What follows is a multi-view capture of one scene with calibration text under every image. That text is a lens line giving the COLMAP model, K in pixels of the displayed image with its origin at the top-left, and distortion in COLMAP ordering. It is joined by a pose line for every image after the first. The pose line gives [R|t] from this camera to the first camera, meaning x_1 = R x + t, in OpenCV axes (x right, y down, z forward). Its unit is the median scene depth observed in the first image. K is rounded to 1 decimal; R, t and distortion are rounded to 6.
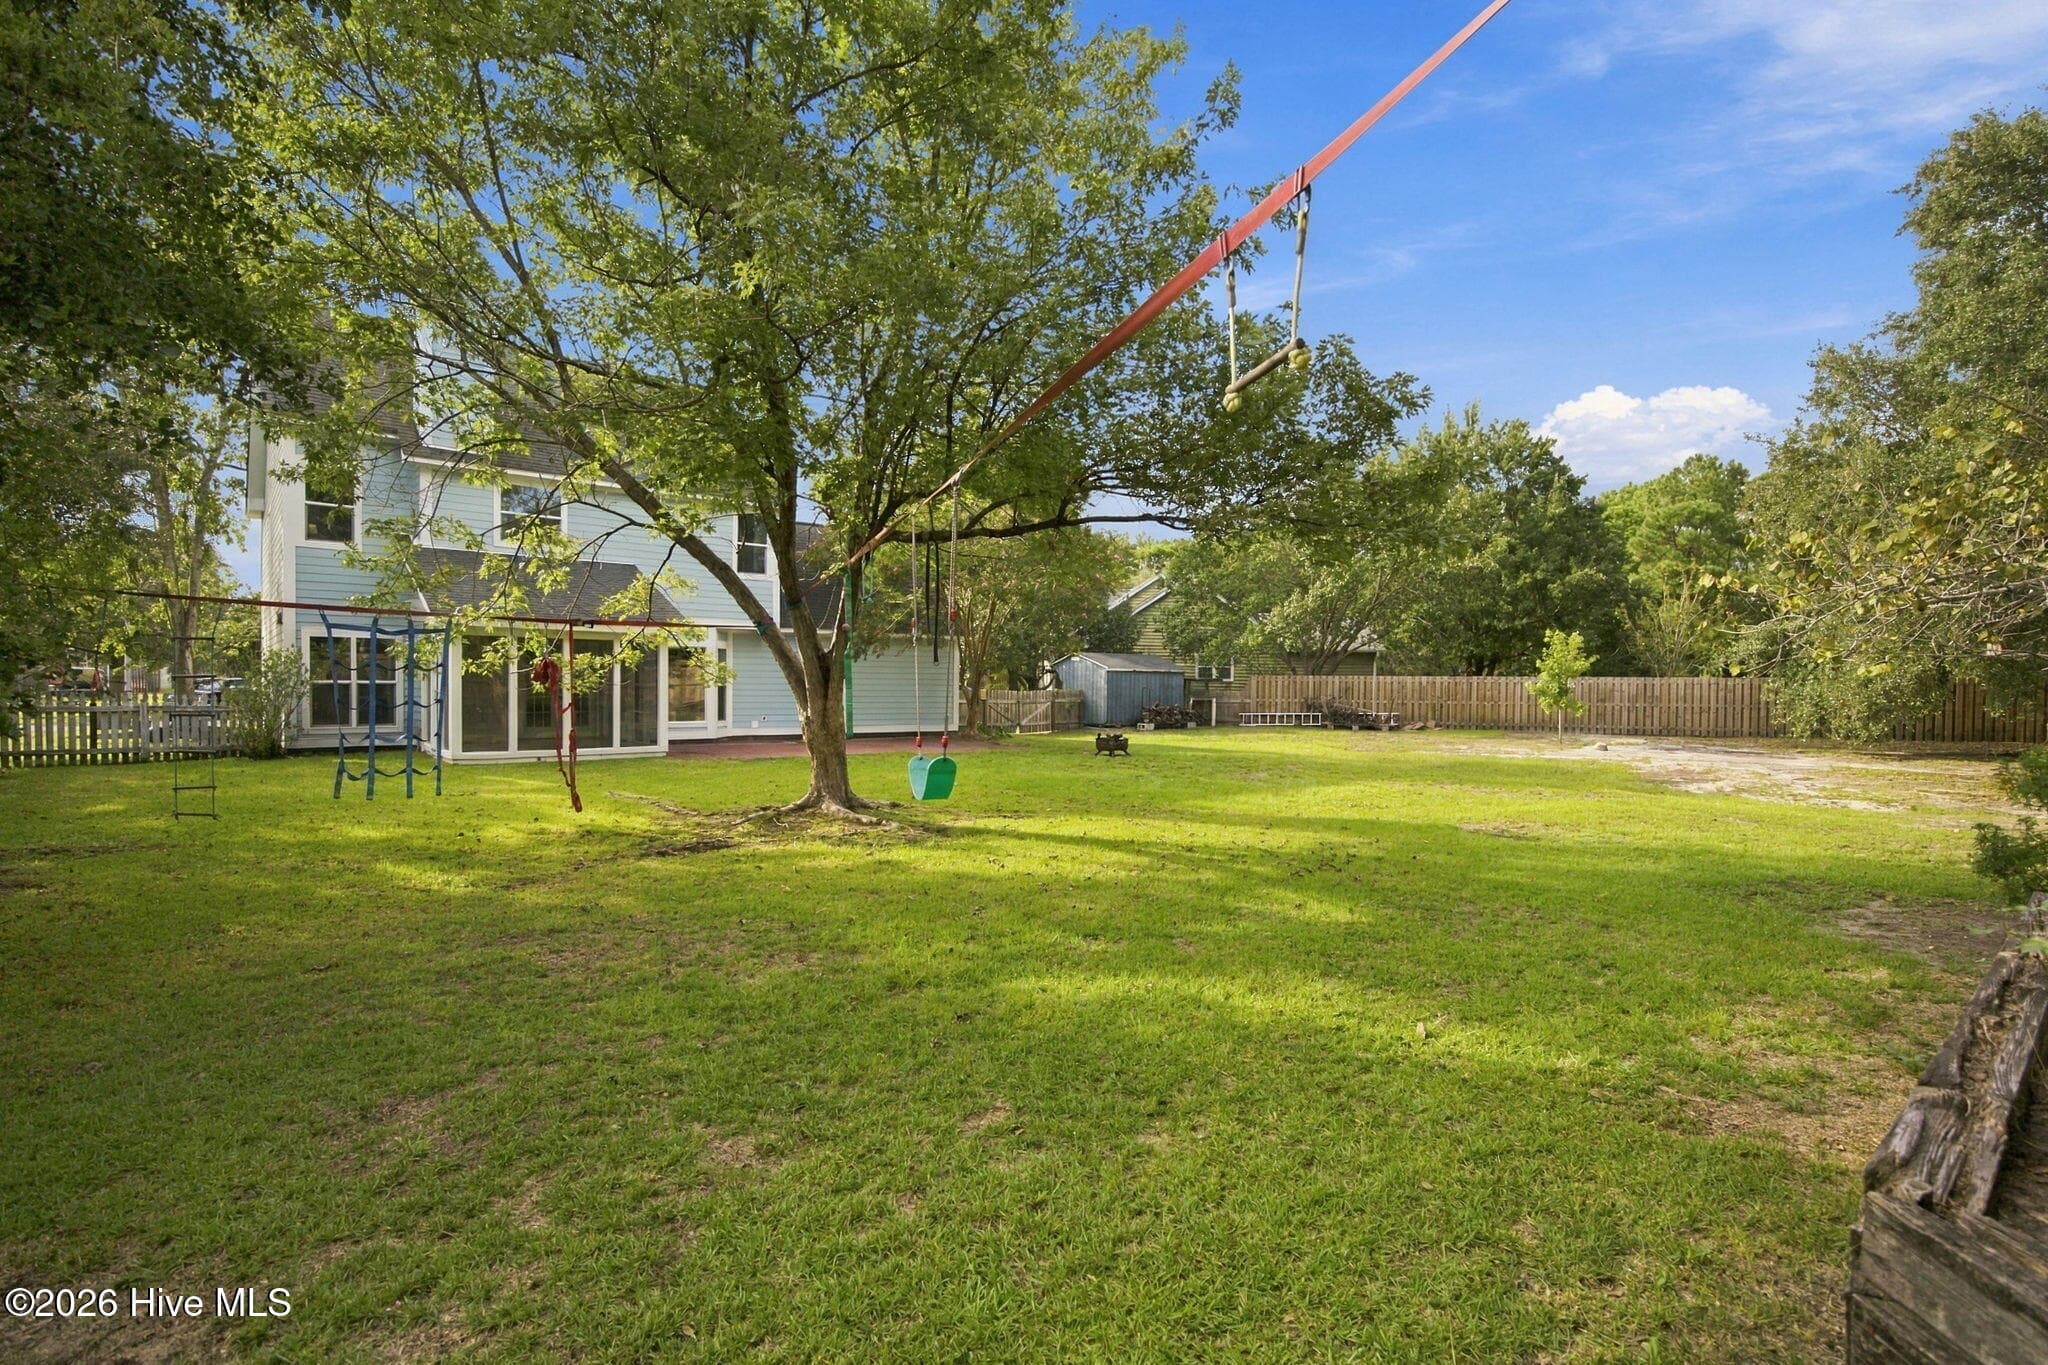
lens RADIAL K [[973.1, 0, 1022.2], [0, 973.1, 692.5], [0, 0, 1]] dist [0.001538, 0.000223]
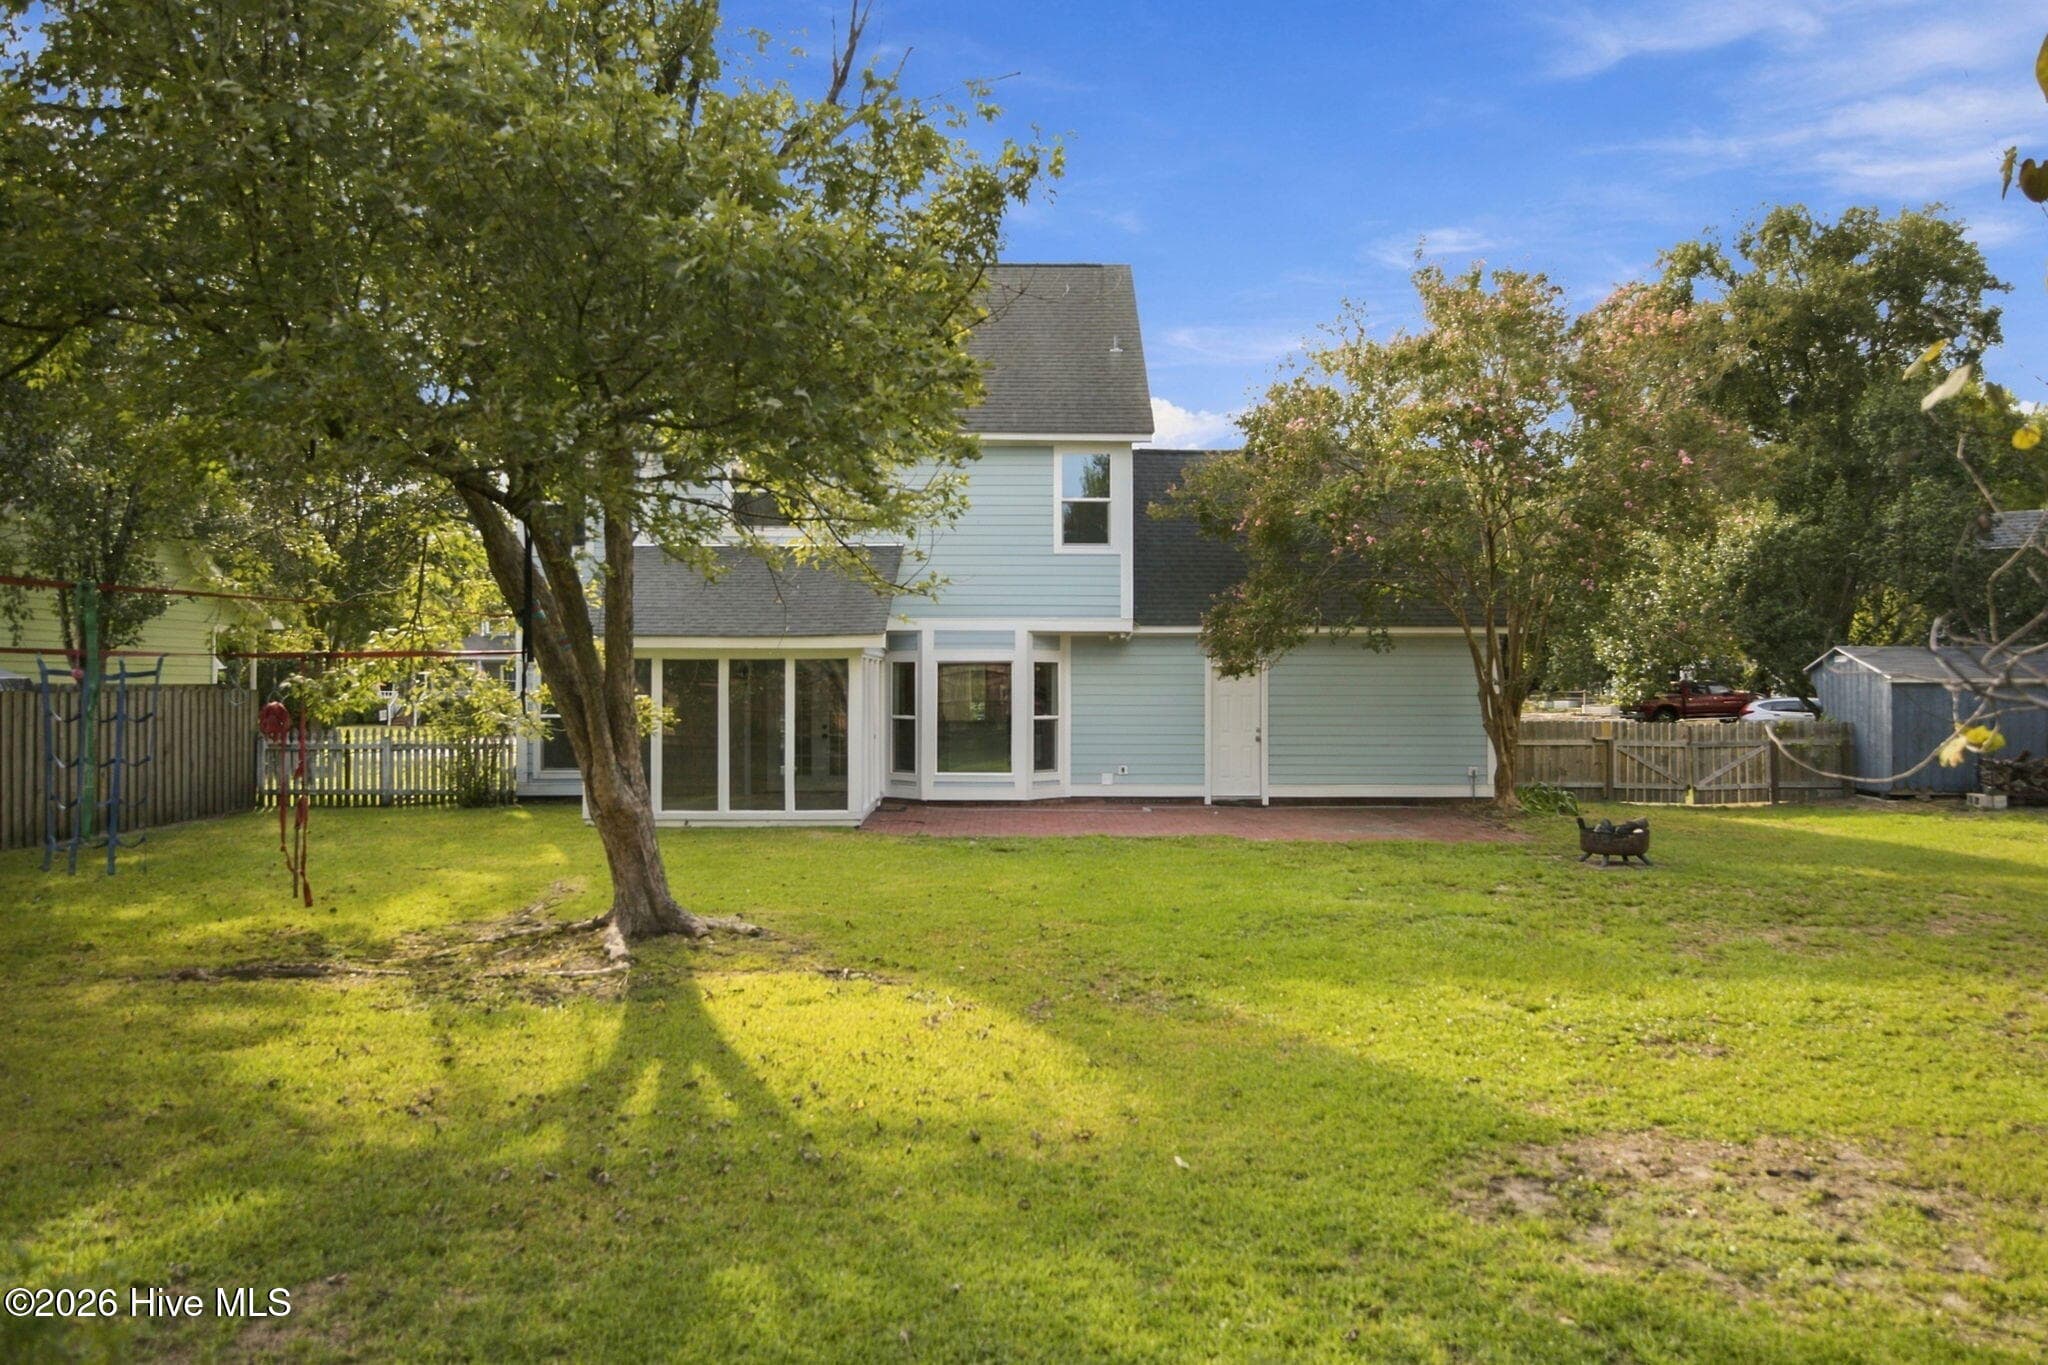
lens RADIAL K [[1525.0, 0, 1053.6], [0, 1525.0, 675.9], [0, 0, 1]] dist [0.000890, -0.000842]
pose [[0.782066, -0.013359, -0.623053, 0.308467], [0.000110, 0.999773, -0.021299, -0.013060], [0.623196, 0.016588, 0.781890, 0.180410]]
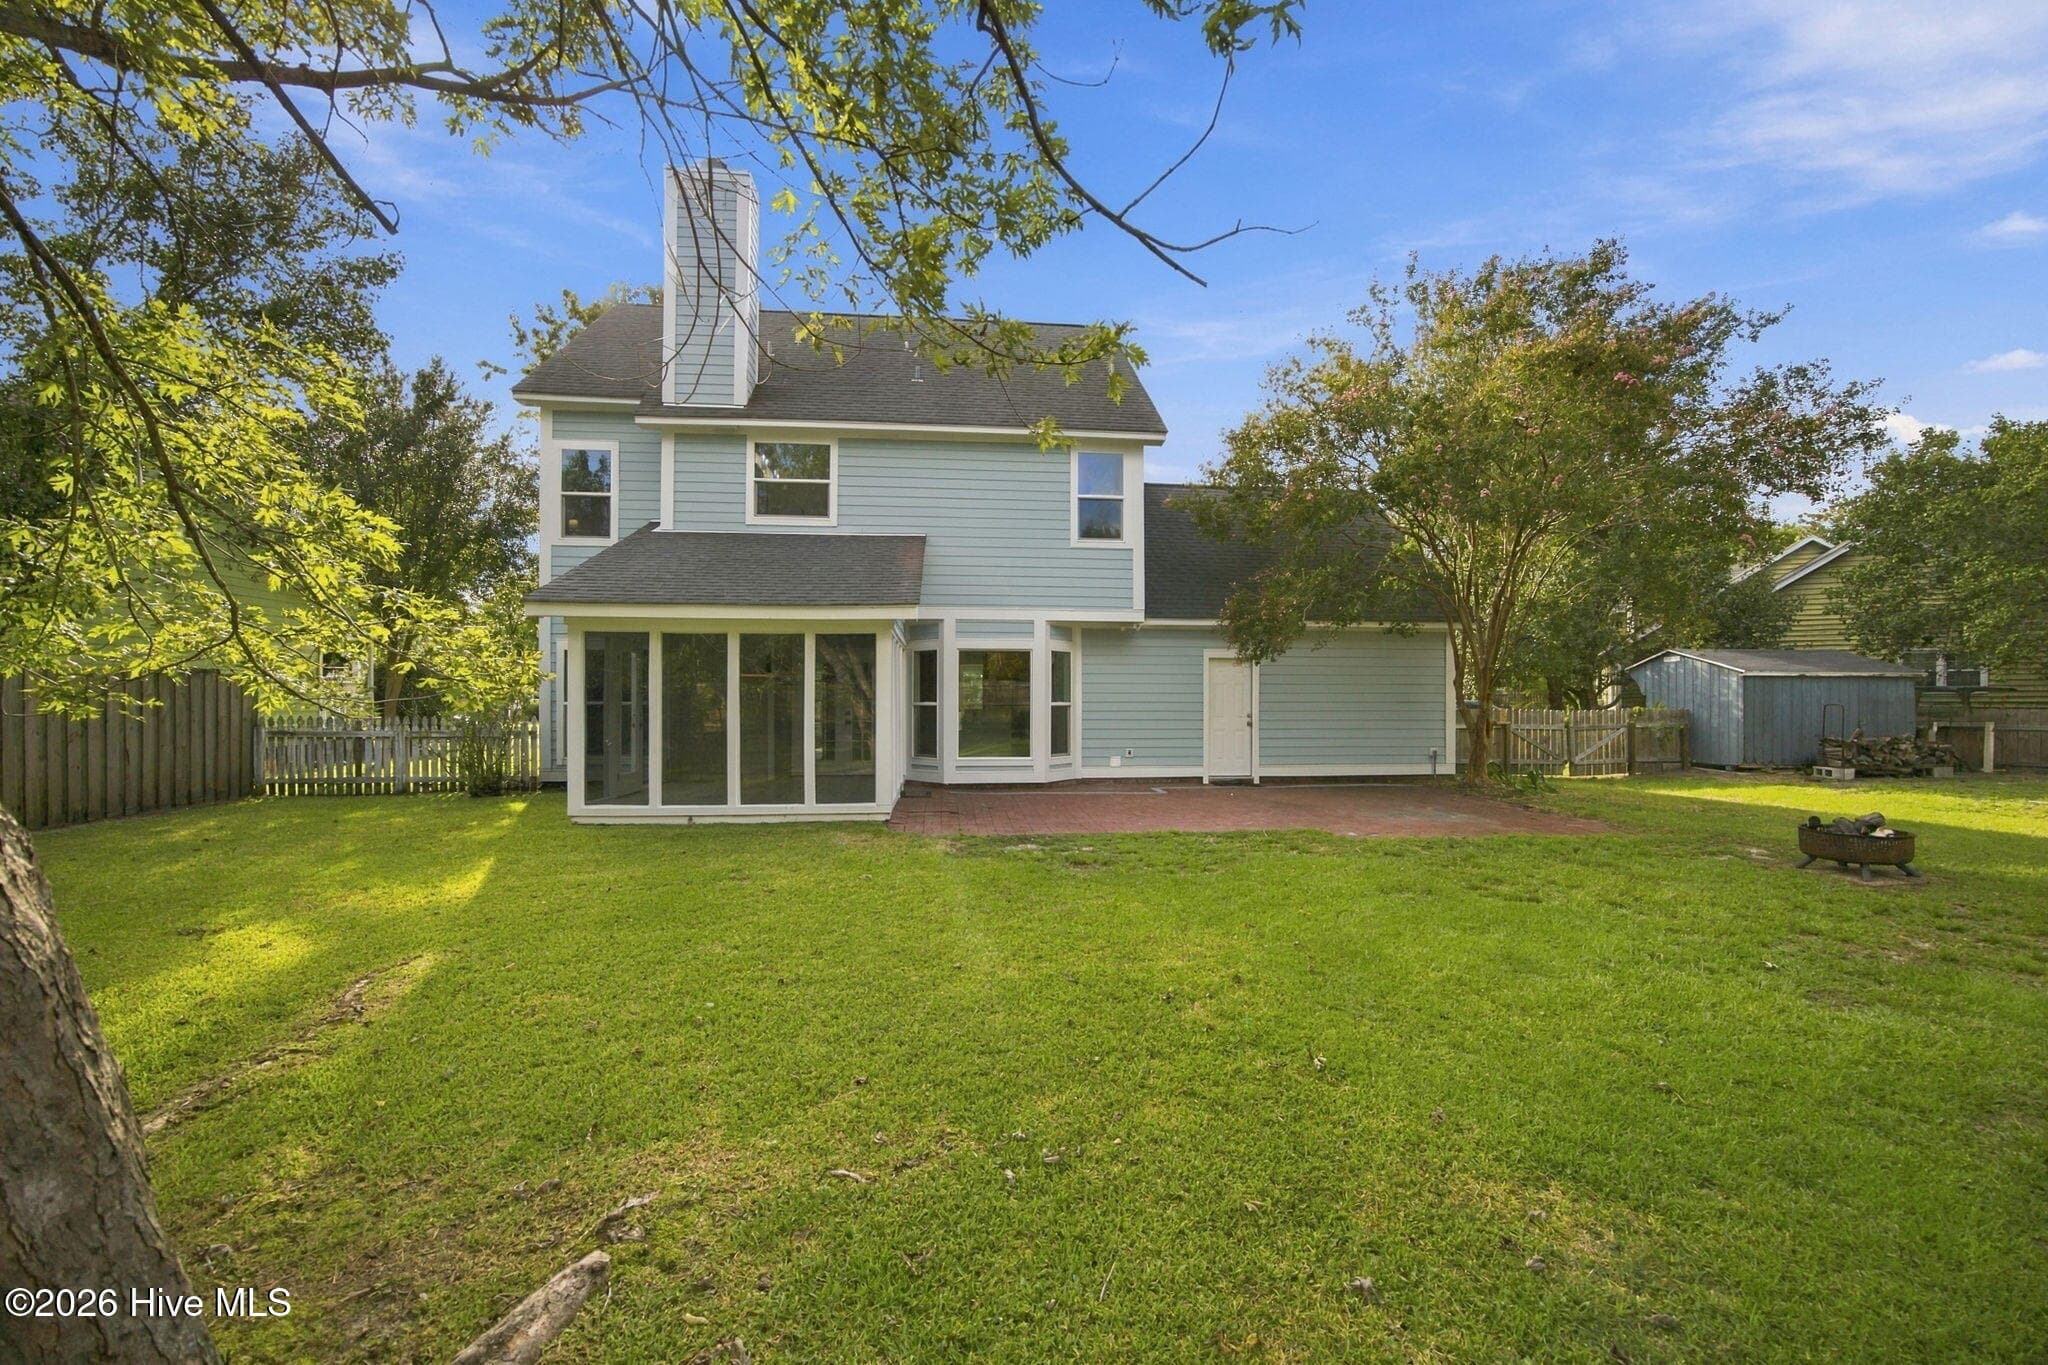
lens RADIAL K [[806.6, 0, 1036.7], [0, 806.6, 686.6], [0, 0, 1]] dist [-0.021659, 0.006684]
pose [[0.831838, -0.018471, -0.554711, -0.002280], [0.001630, 0.999523, -0.030838, -0.002383], [0.555016, 0.024748, 0.831471, 0.466642]]
